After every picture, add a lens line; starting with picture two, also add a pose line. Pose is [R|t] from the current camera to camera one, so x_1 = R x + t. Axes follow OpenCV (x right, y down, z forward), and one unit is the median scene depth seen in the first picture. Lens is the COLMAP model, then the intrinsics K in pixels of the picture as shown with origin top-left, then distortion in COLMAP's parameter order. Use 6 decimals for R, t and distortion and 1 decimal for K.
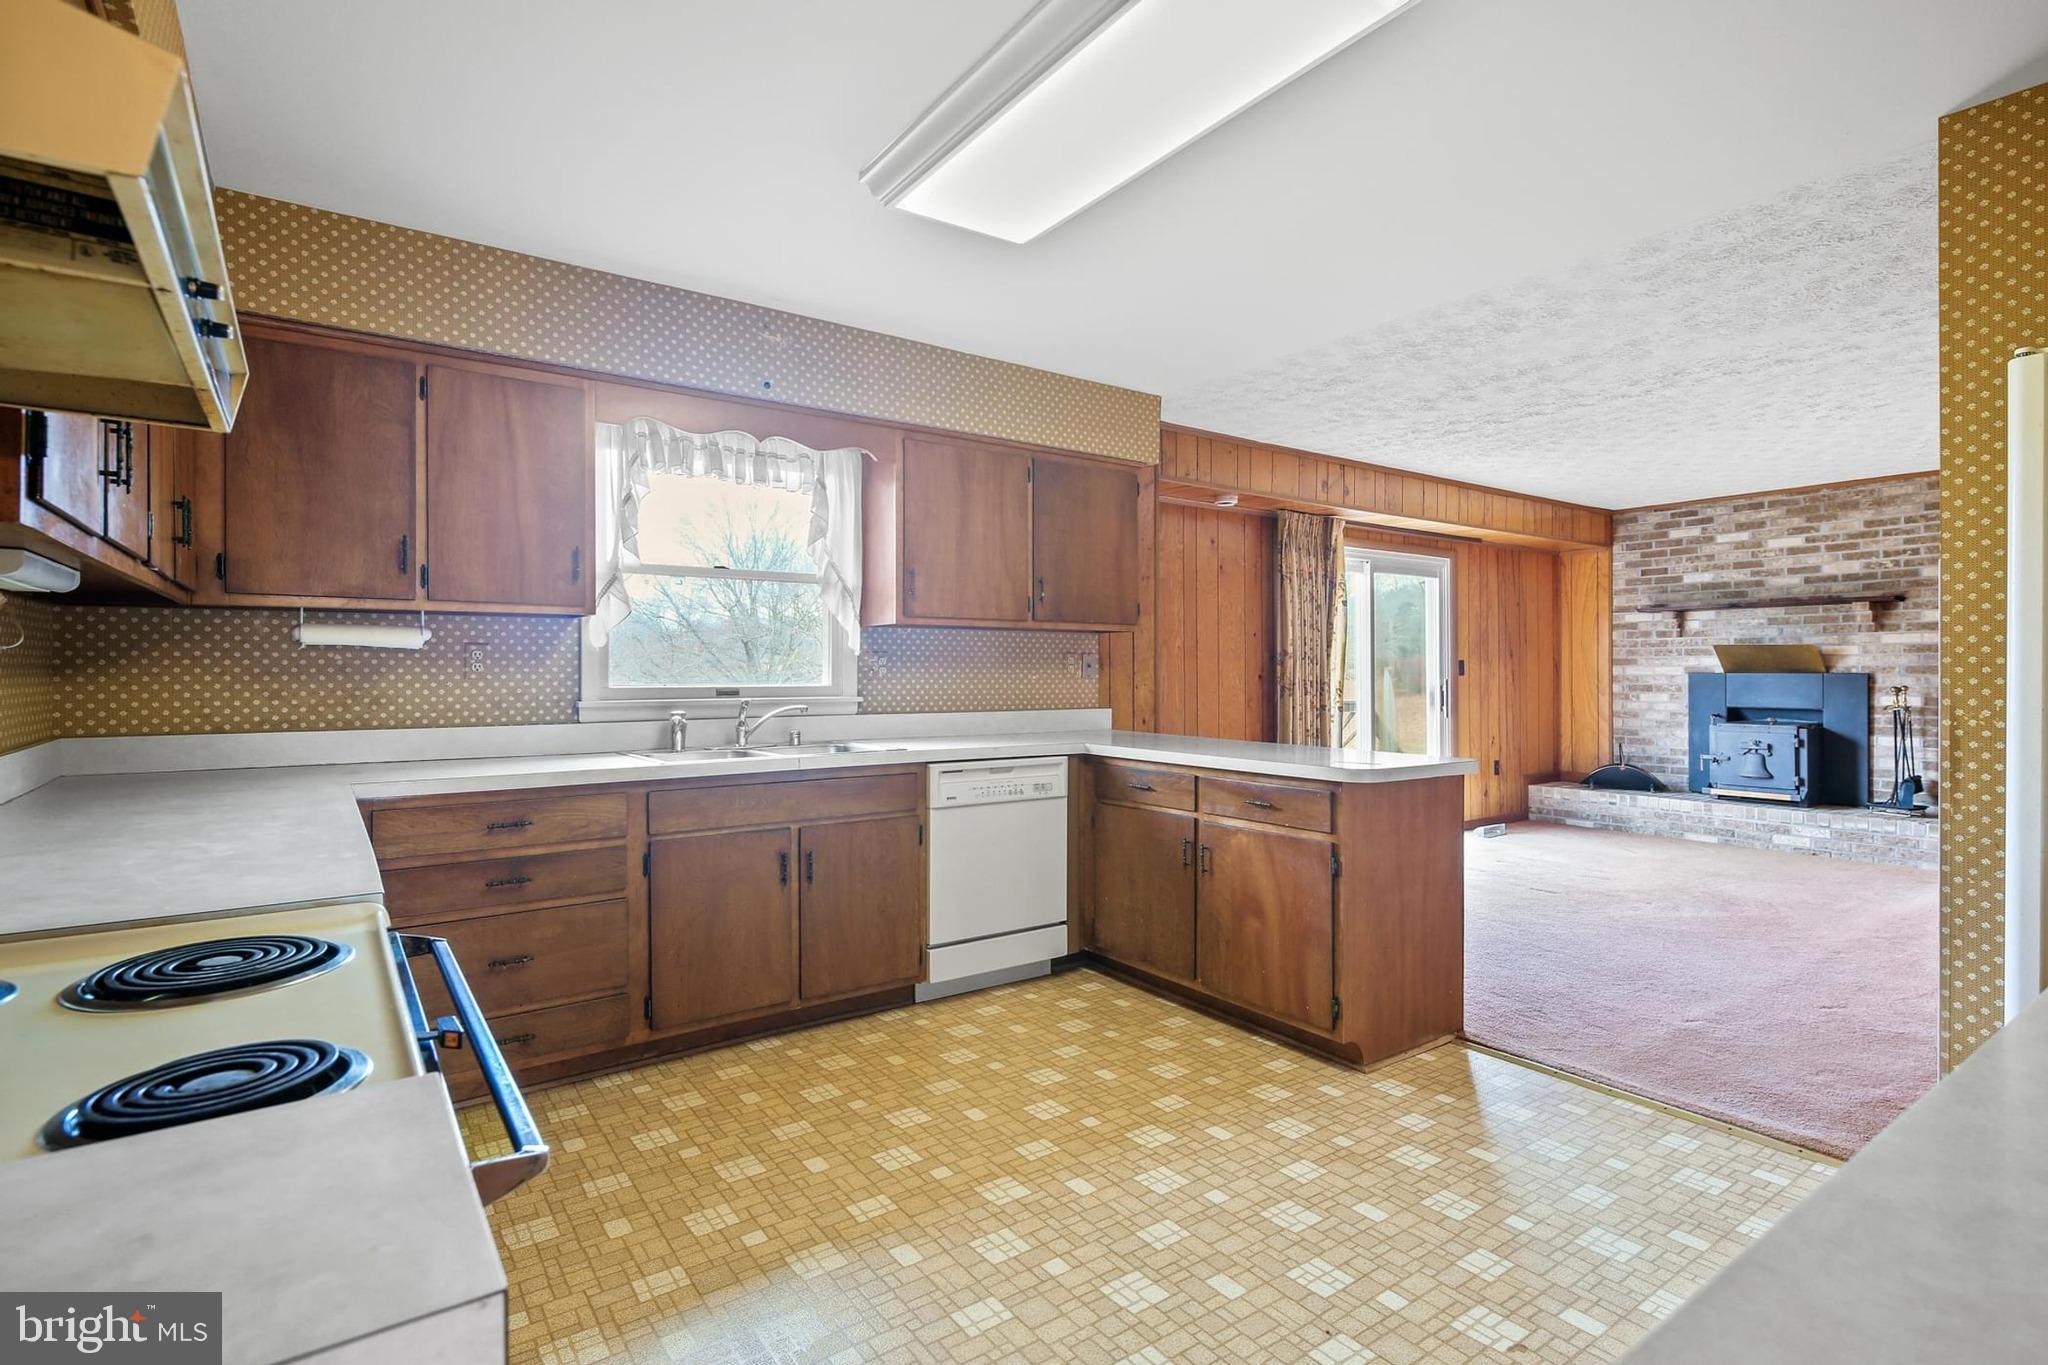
lens RADIAL K [[992.7, 0, 1028.1], [0, 992.7, 668.8], [0, 0, 1]] dist [0.004534, -0.005362]
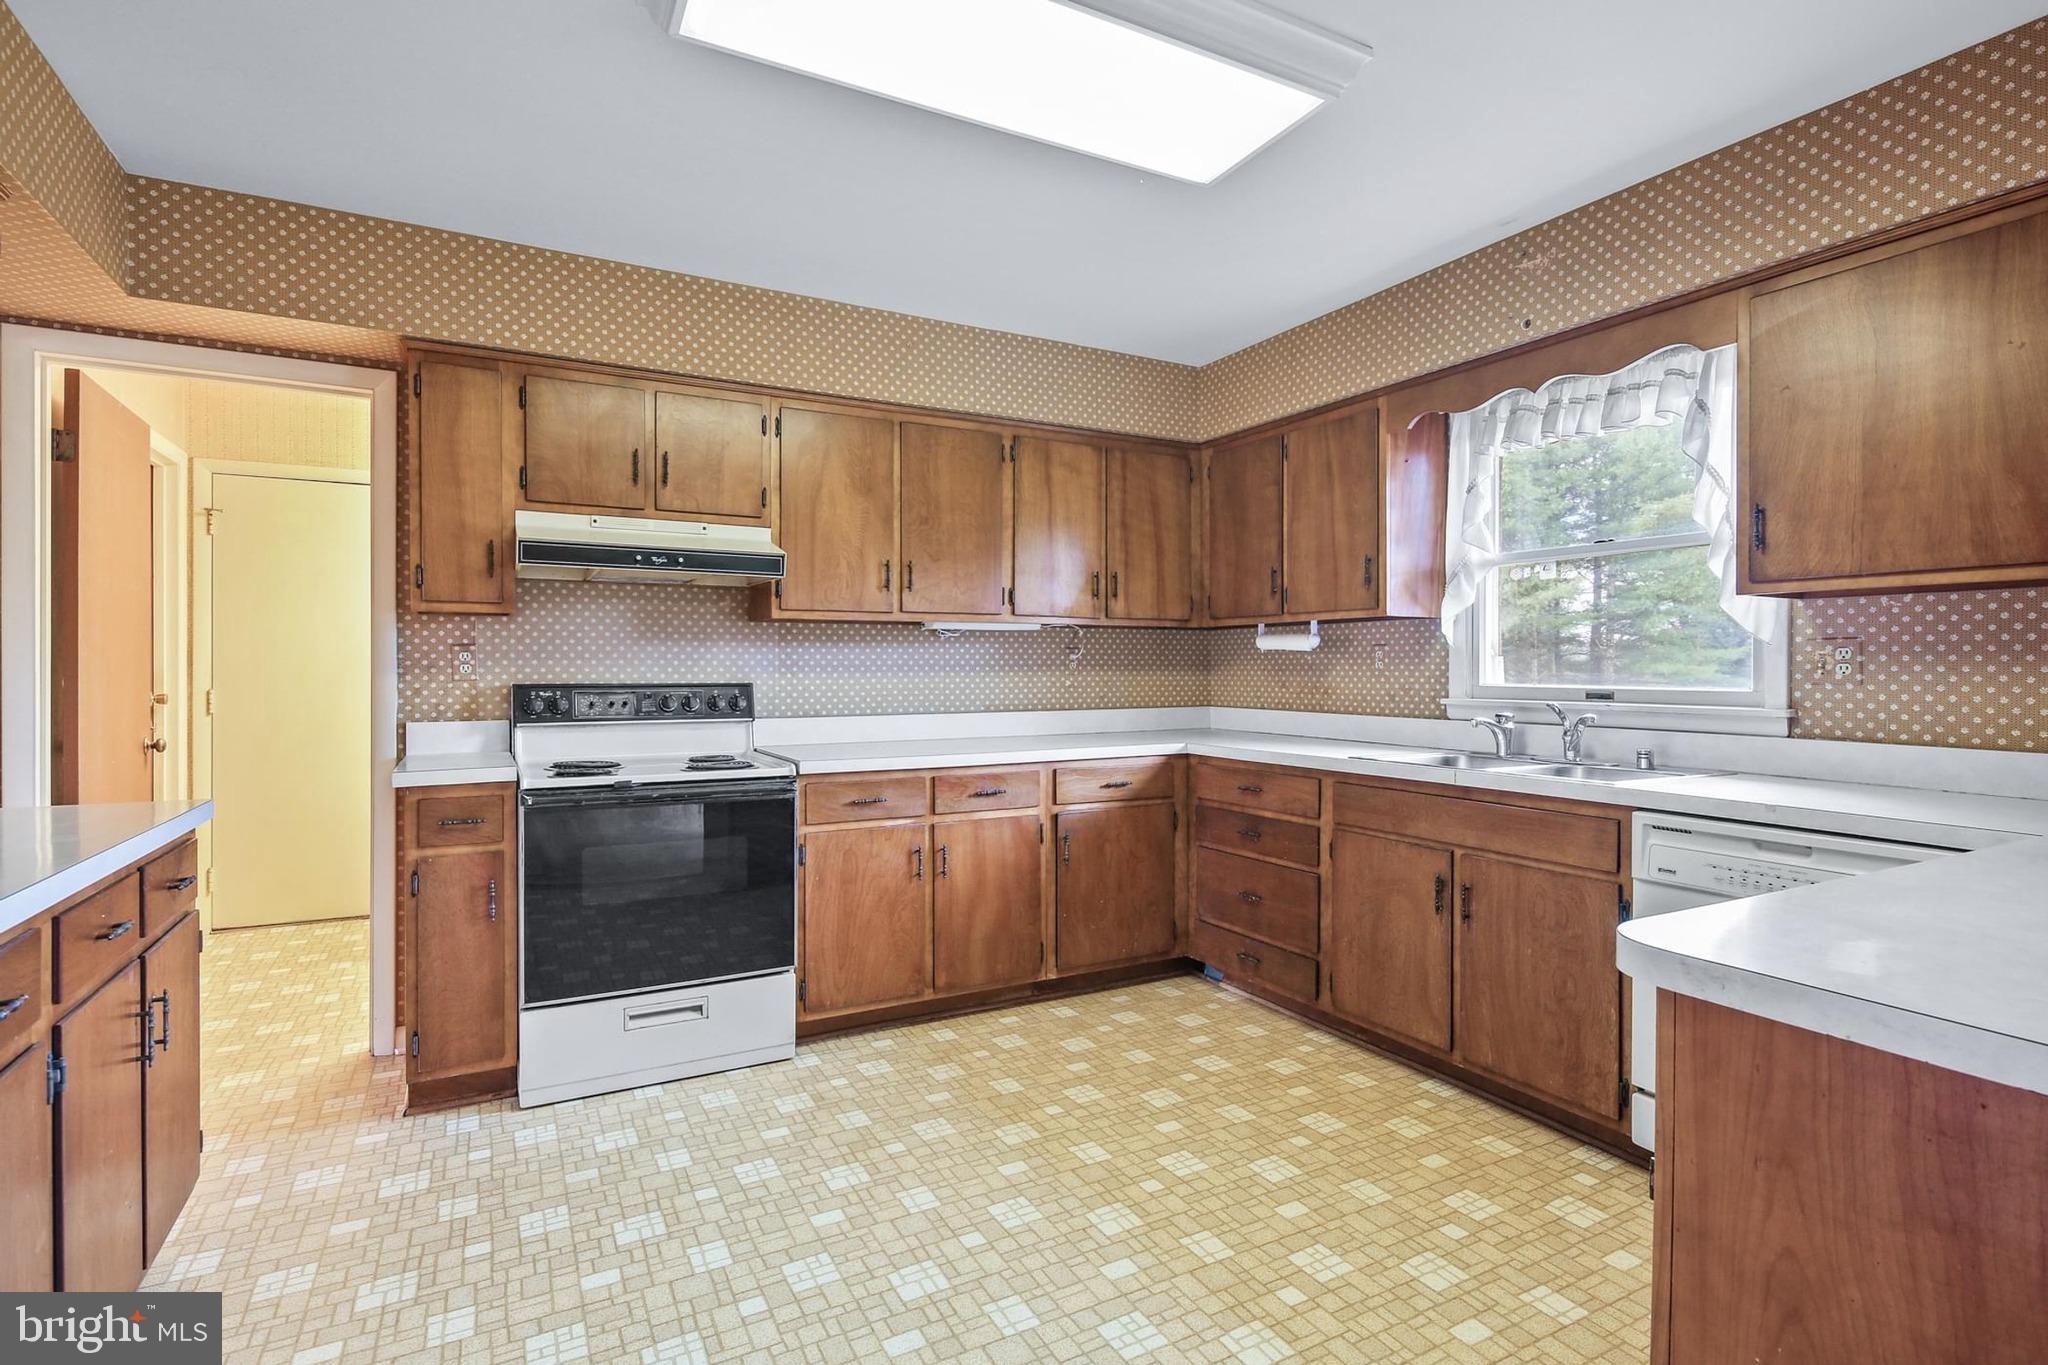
lens RADIAL K [[995.3, 0, 1027.7], [0, 995.3, 672.4], [0, 0, 1]] dist [0.000548, -0.000380]
pose [[-0.125132, 0.006503, -0.992119, 0.314540], [0.001422, 0.999979, 0.006375, -0.000410], [0.992139, -0.000613, -0.125138, 0.353964]]
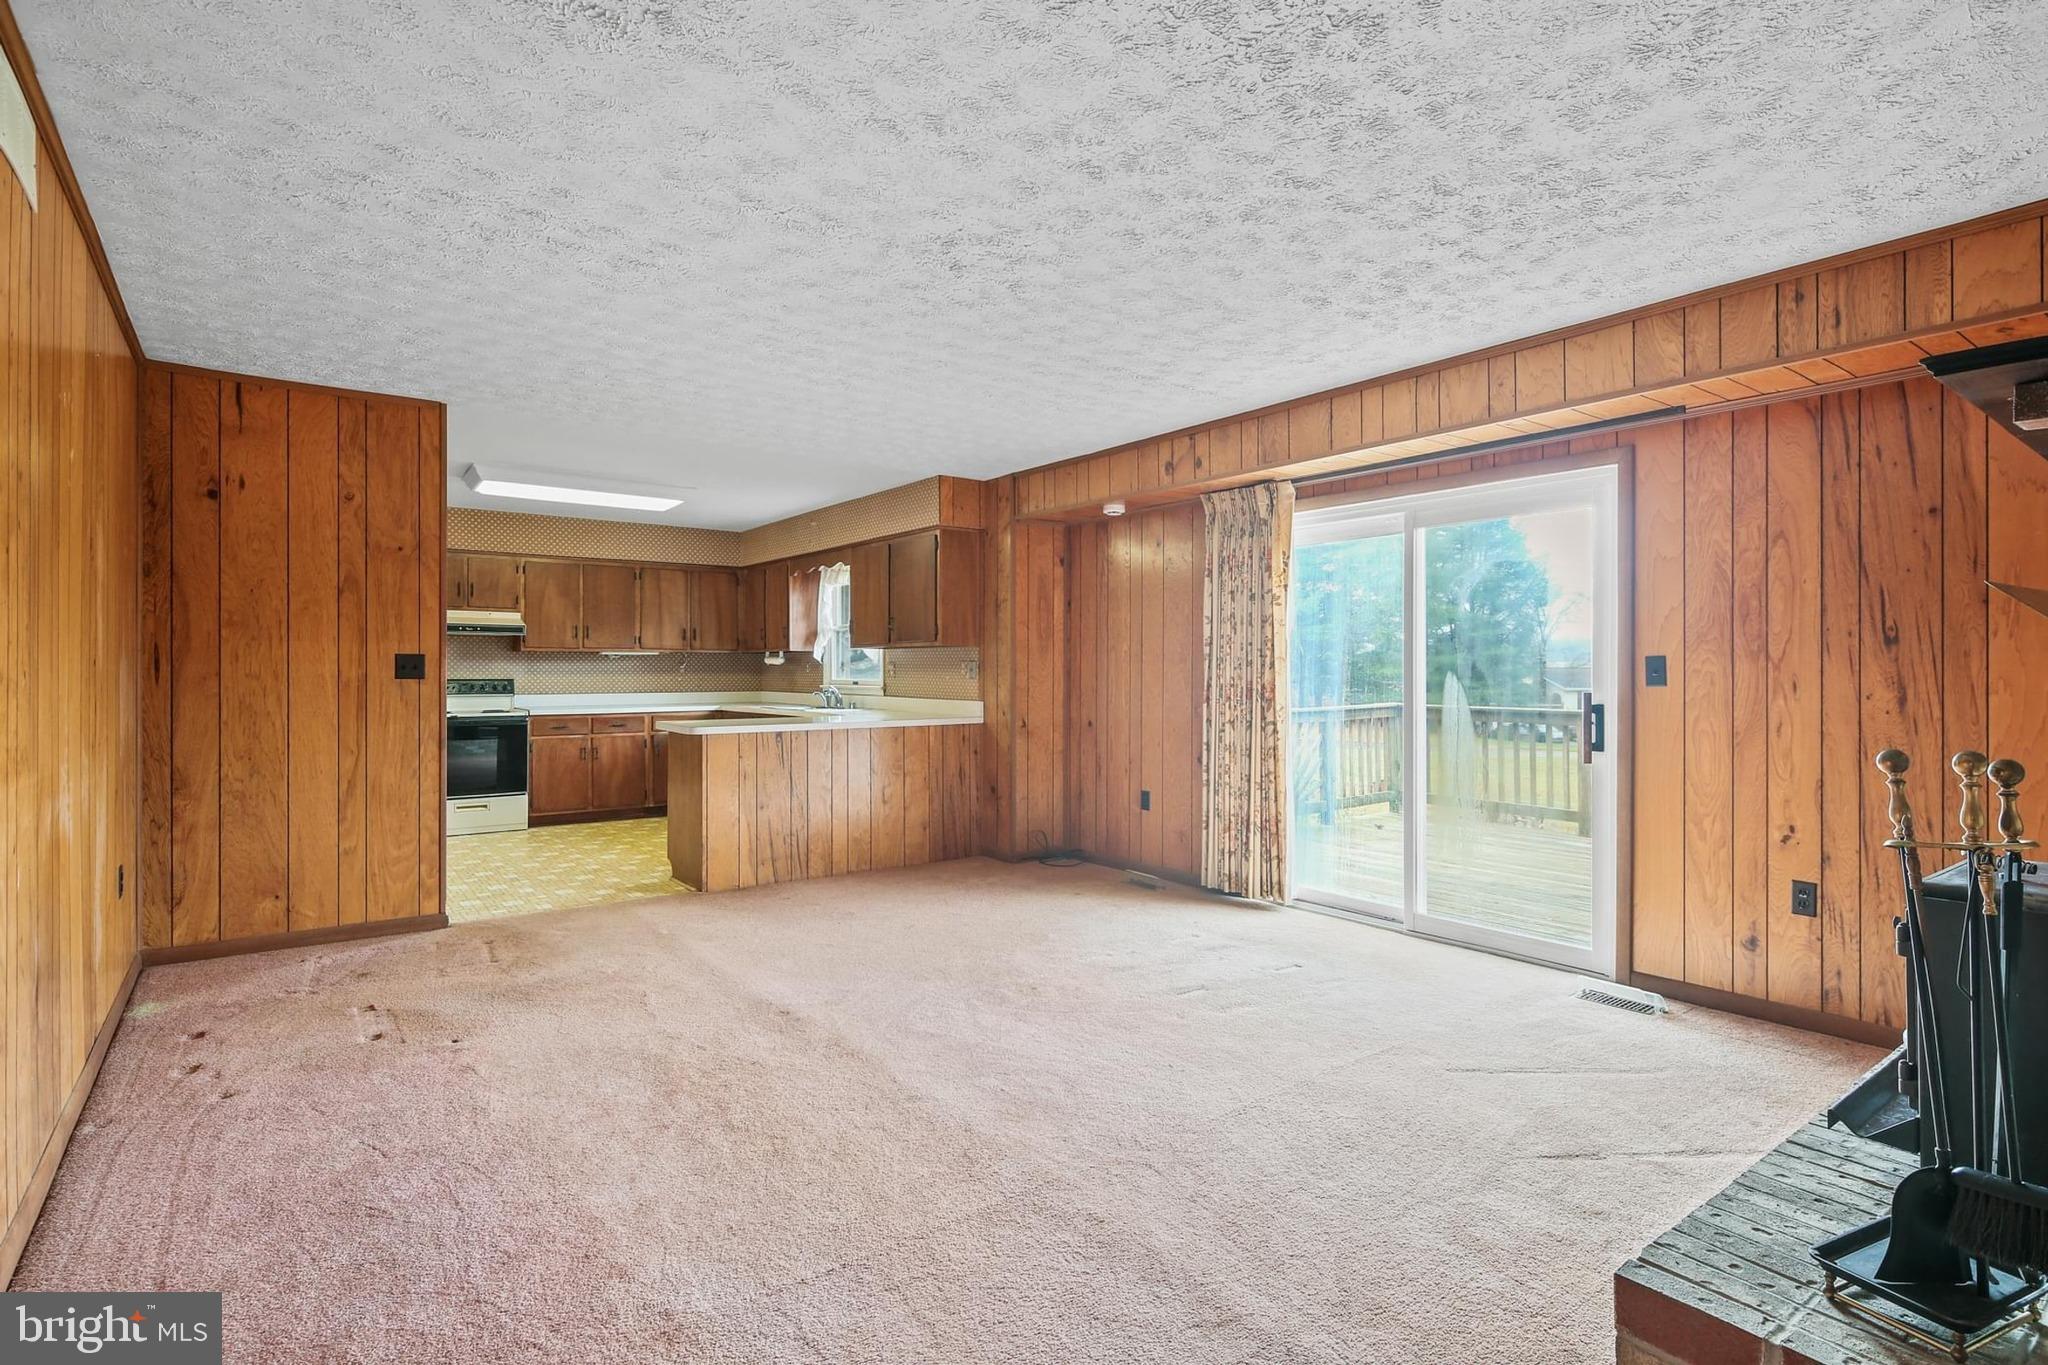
lens RADIAL K [[995.3, 0, 1027.7], [0, 995.3, 672.4], [0, 0, 1]] dist [0.000548, -0.000380]
pose [[0.025690, 0.002335, -0.999667, 1.021189], [0.000529, 0.999997, 0.002350, -0.001803], [0.999670, -0.000589, 0.025689, 0.730057]]
